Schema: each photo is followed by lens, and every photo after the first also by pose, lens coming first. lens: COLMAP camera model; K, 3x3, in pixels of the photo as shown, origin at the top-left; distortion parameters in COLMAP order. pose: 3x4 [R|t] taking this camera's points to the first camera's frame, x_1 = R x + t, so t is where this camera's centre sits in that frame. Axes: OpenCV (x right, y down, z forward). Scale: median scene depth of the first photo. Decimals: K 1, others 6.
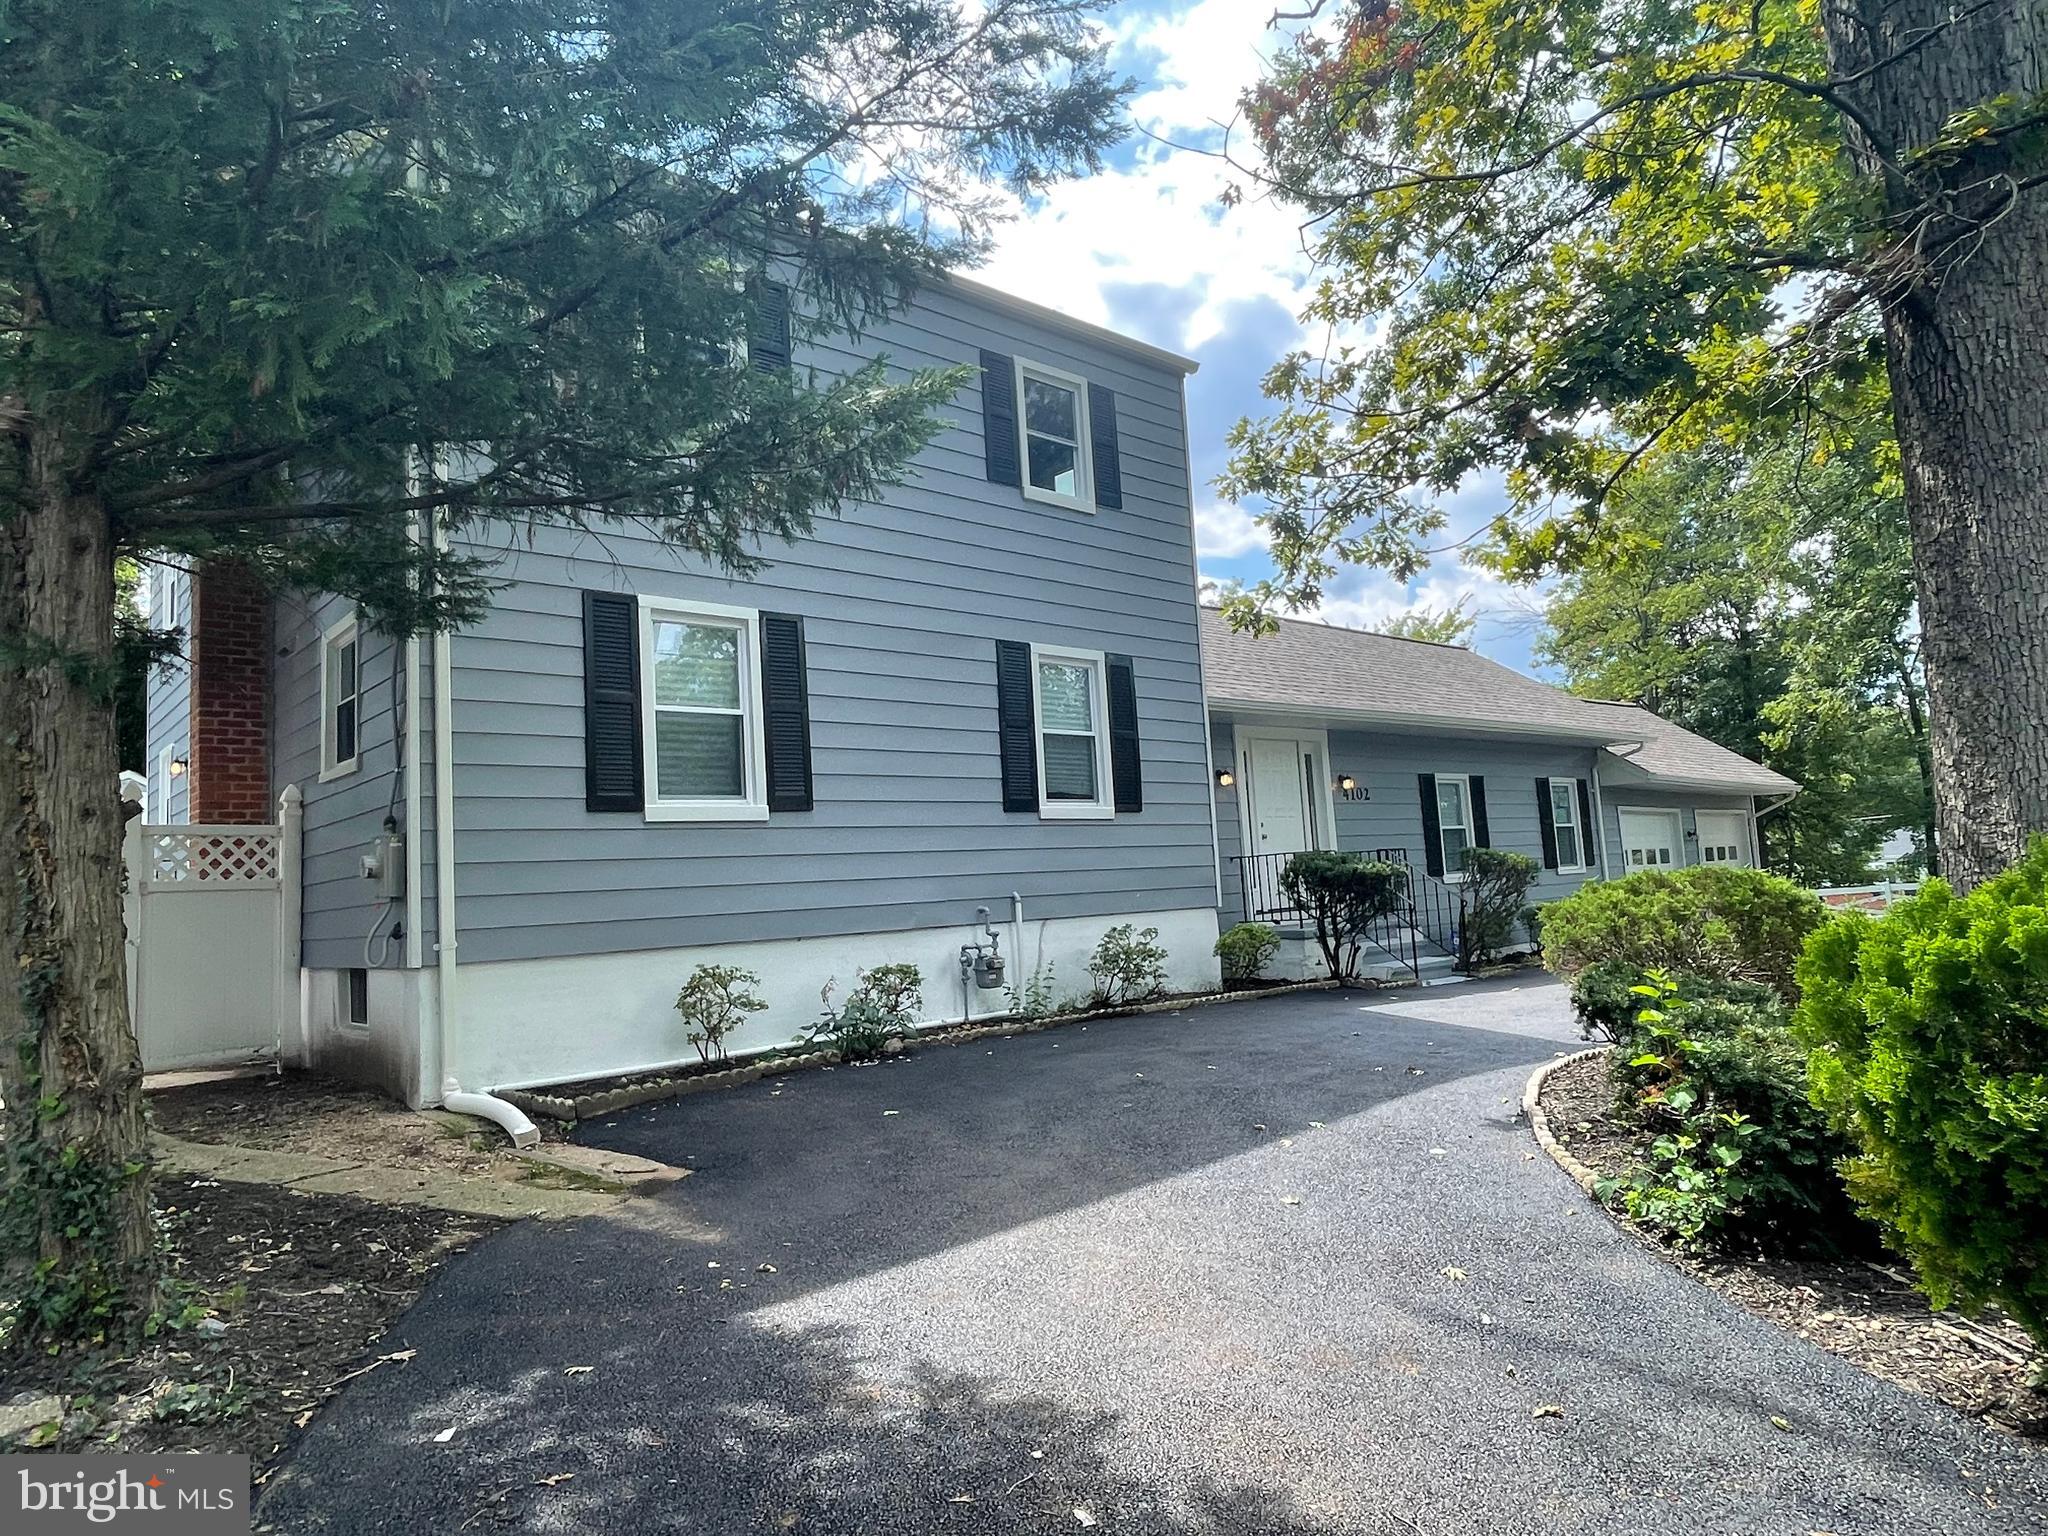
lens RADIAL K [[1237.8, 0, 1040.1], [0, 1237.8, 764.8], [0, 0, 1]] dist [0.007844, -0.002675]
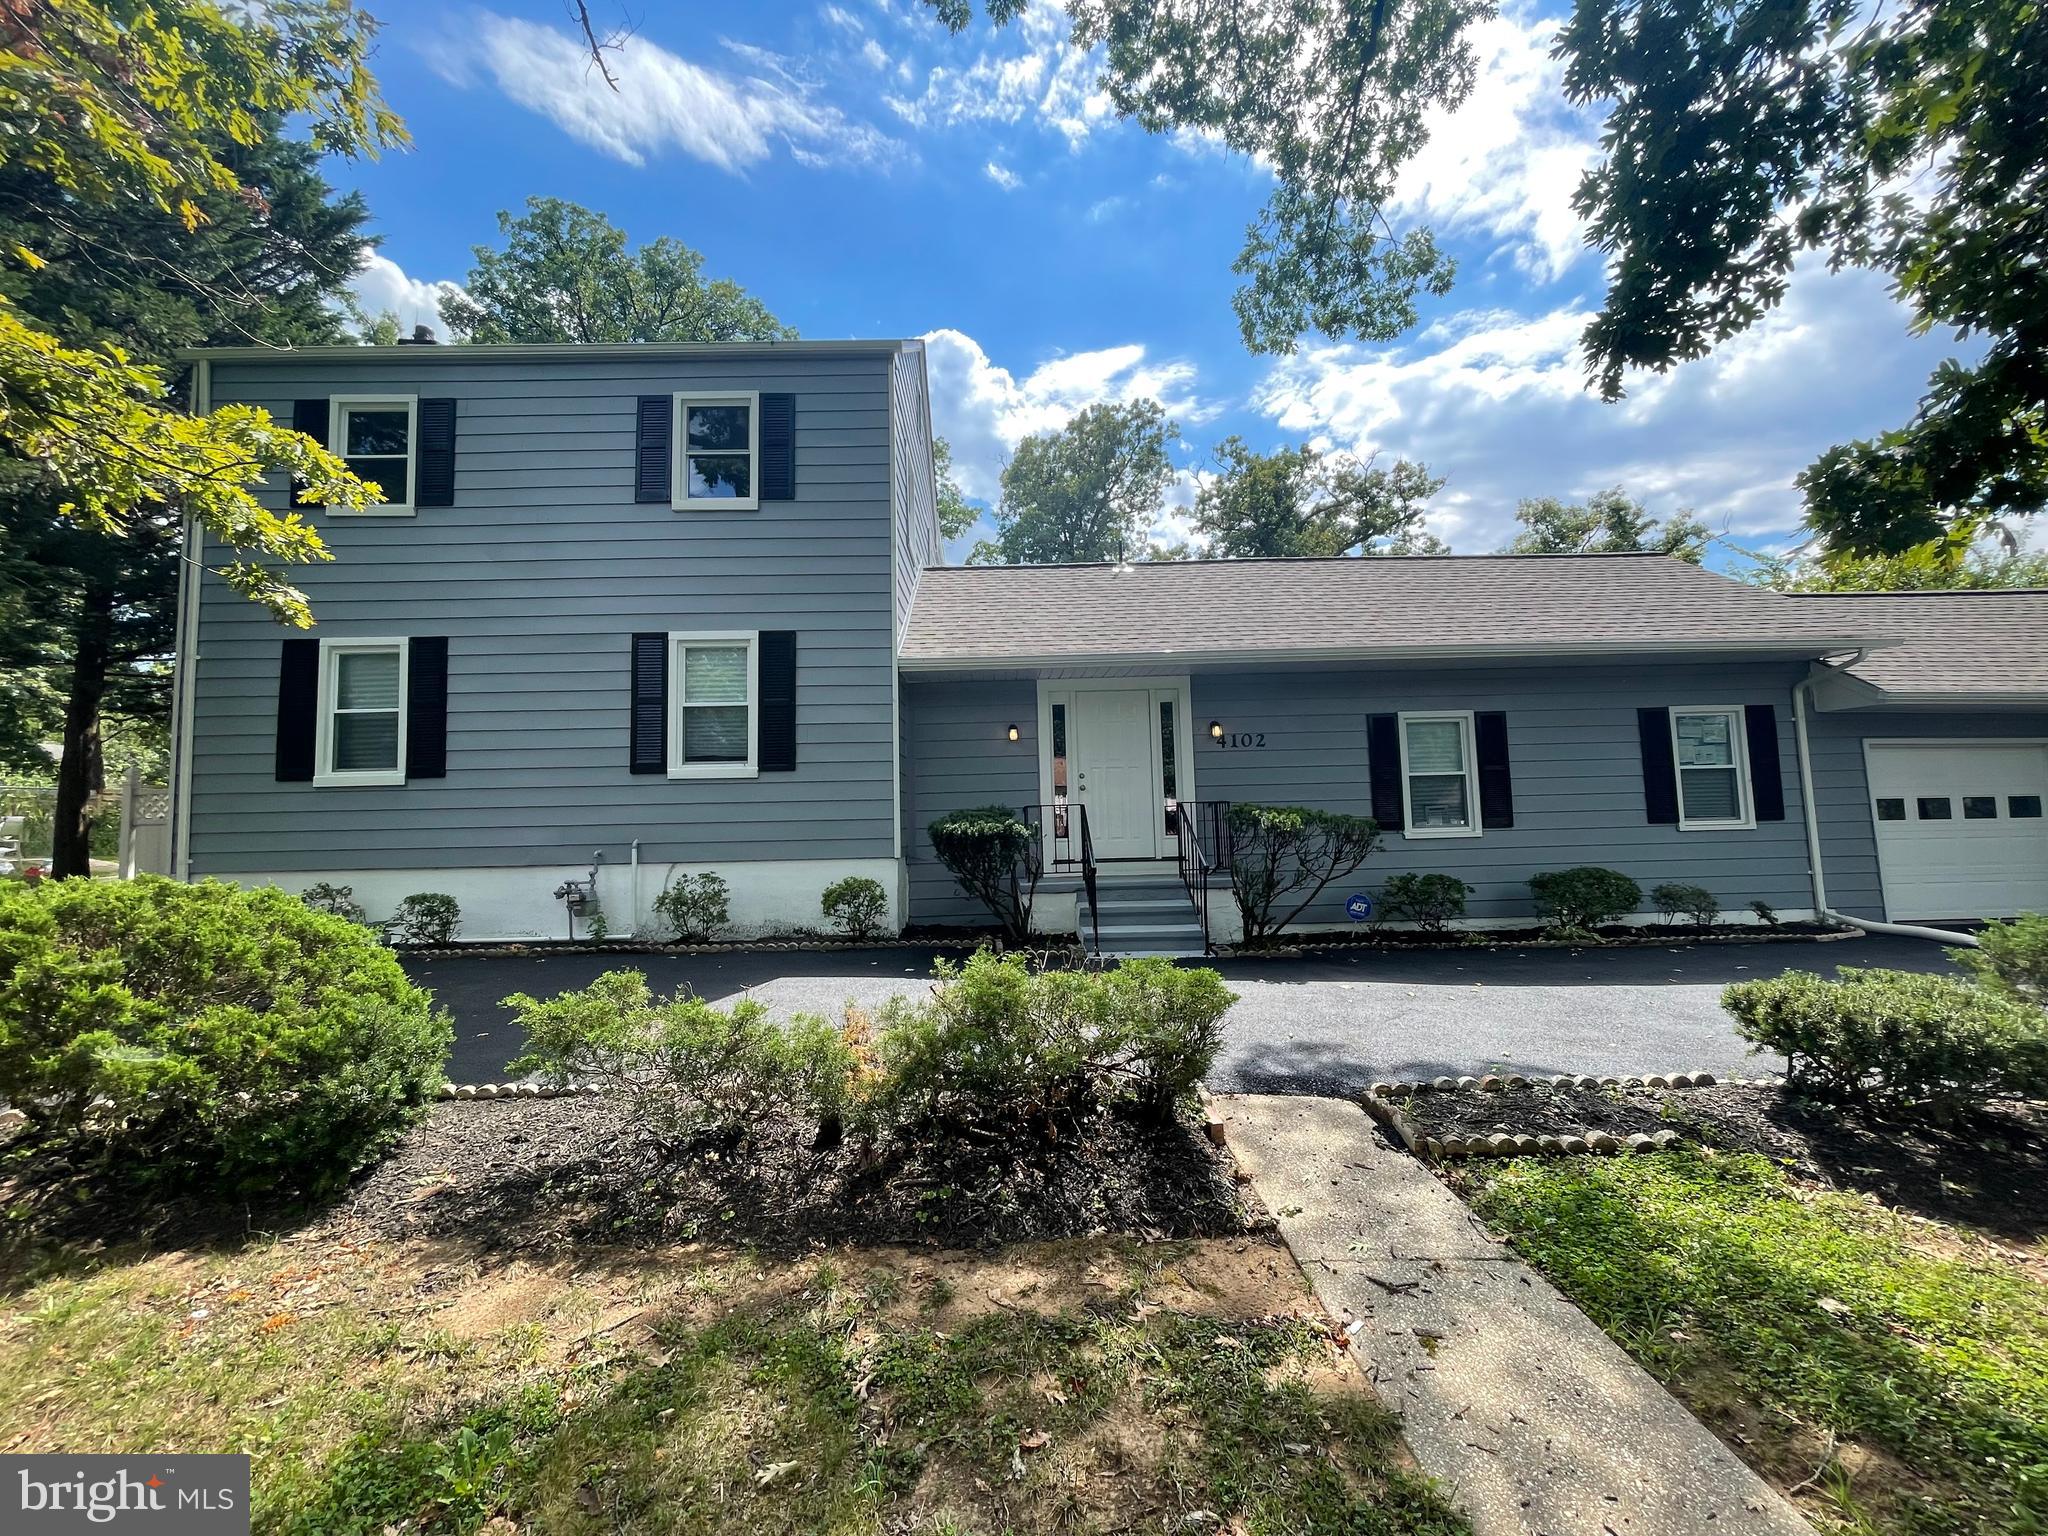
lens RADIAL K [[811.1, 0, 1016.9], [0, 811.1, 768.0], [0, 0, 1]] dist [-0.001770, -0.000951]
pose [[0.754387, -0.013900, -0.656282, 0.736289], [0.046147, 0.998425, 0.031899, 0.022643], [0.654805, -0.054350, 0.753841, 0.605079]]
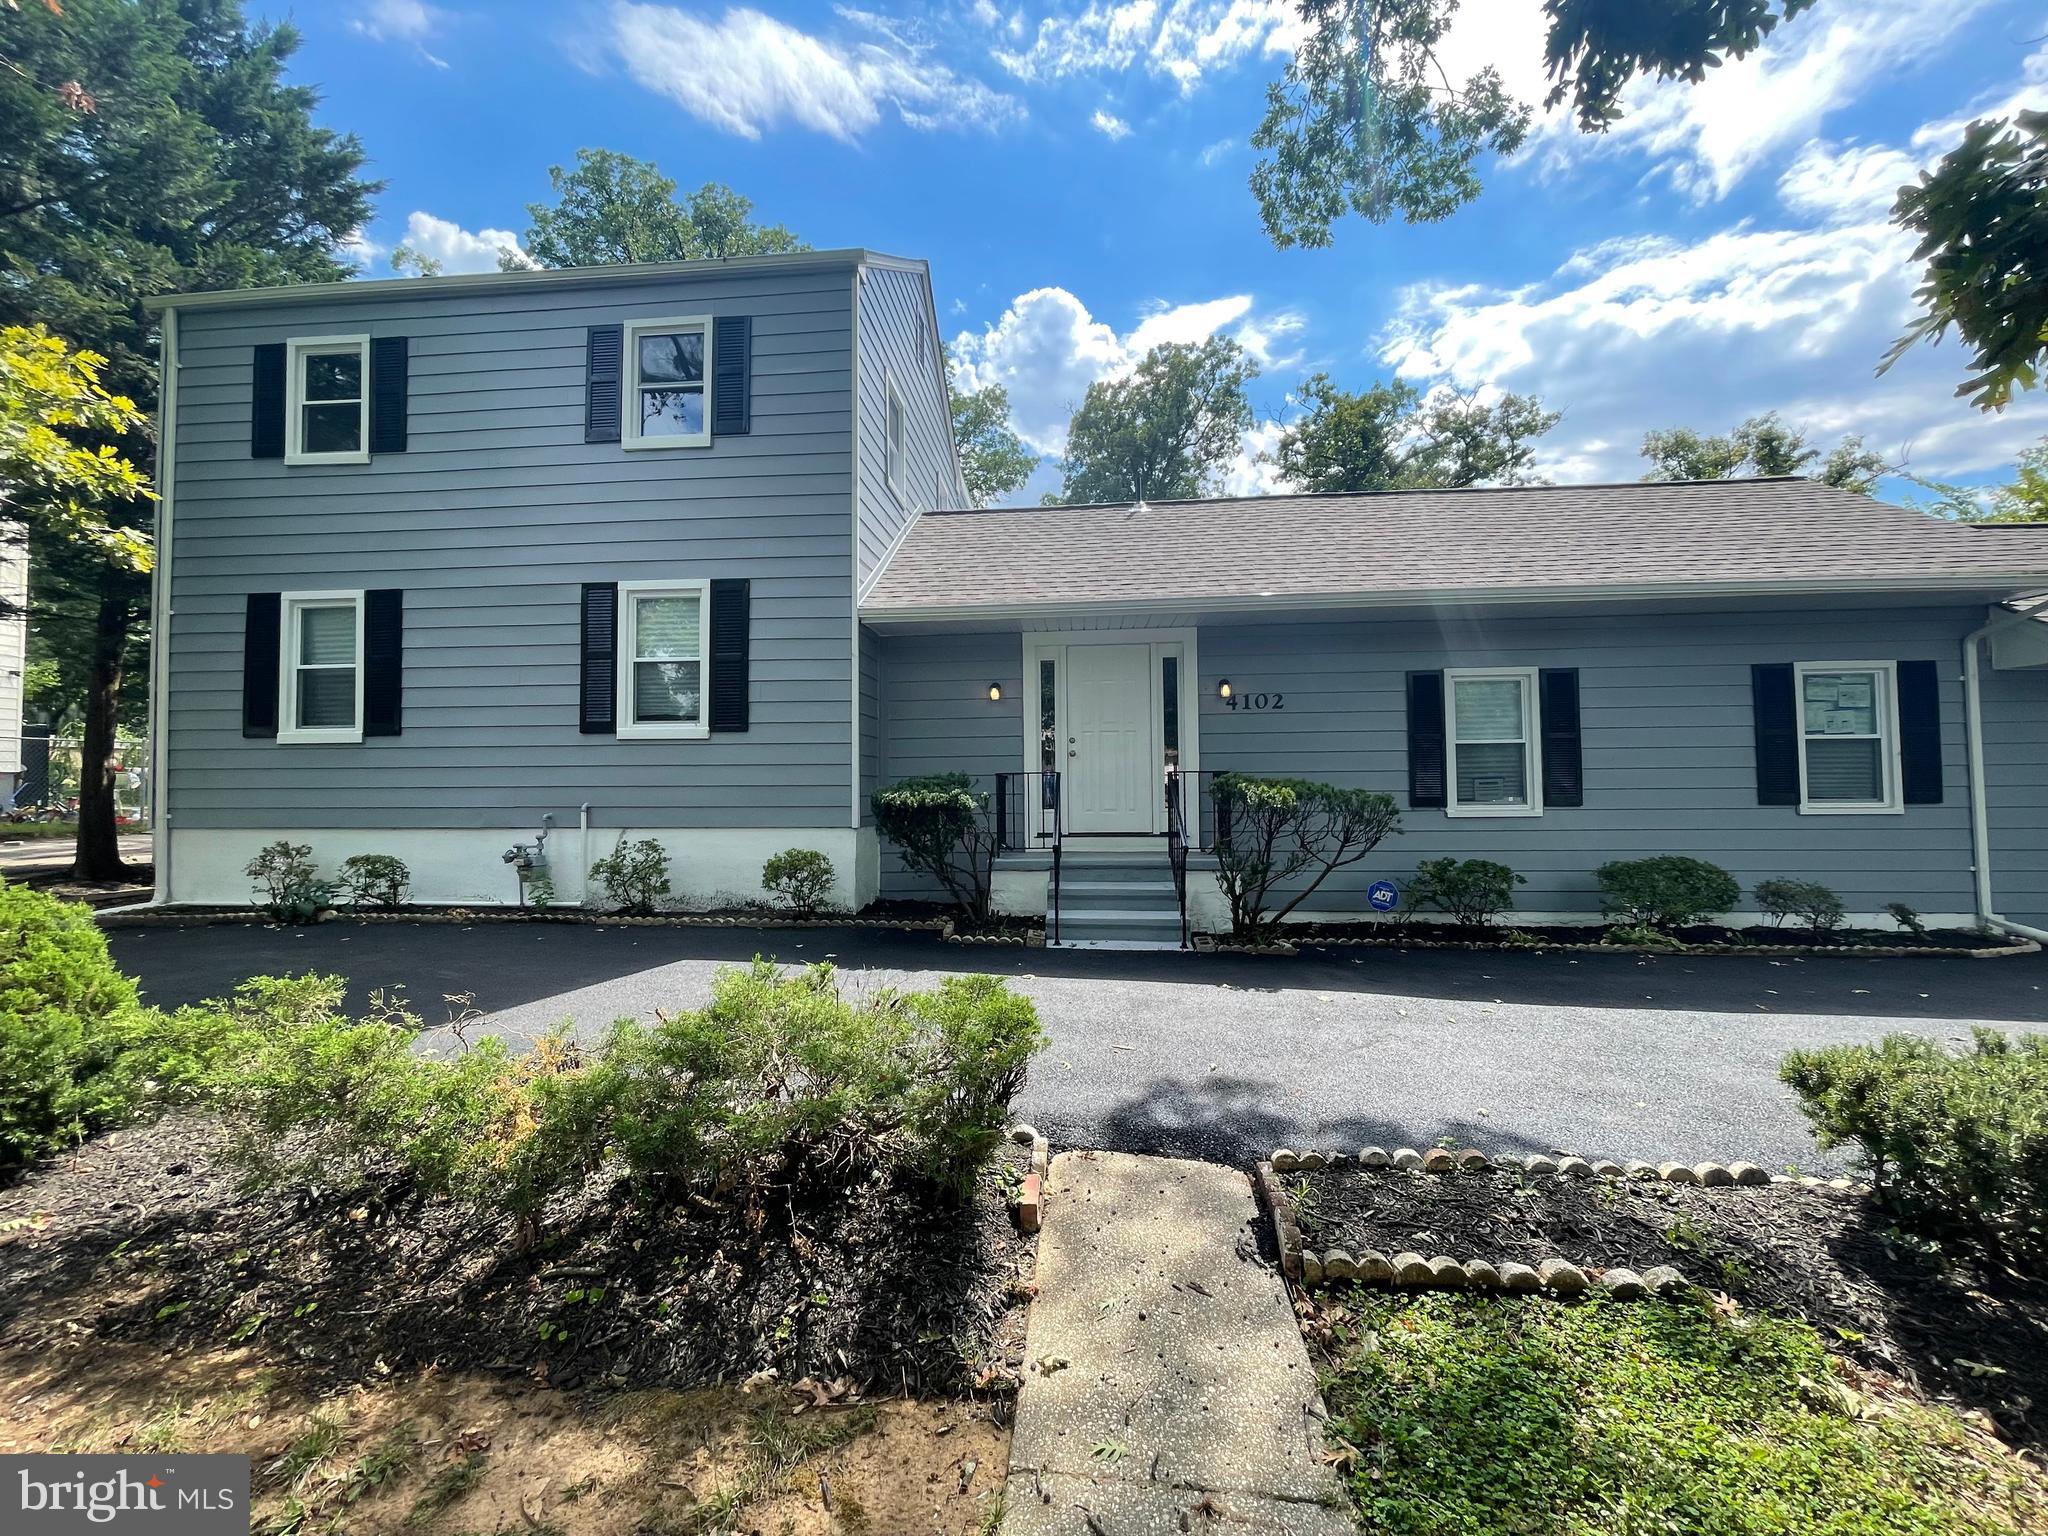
lens RADIAL K [[811.1, 0, 1017.1], [0, 811.1, 767.4], [0, 0, 1]] dist [-0.001770, -0.000951]
pose [[0.678527, 0.025818, -0.734122, 0.755783], [0.040742, 0.996521, 0.072702, 0.029121], [0.733445, -0.079240, 0.675114, 0.735026]]
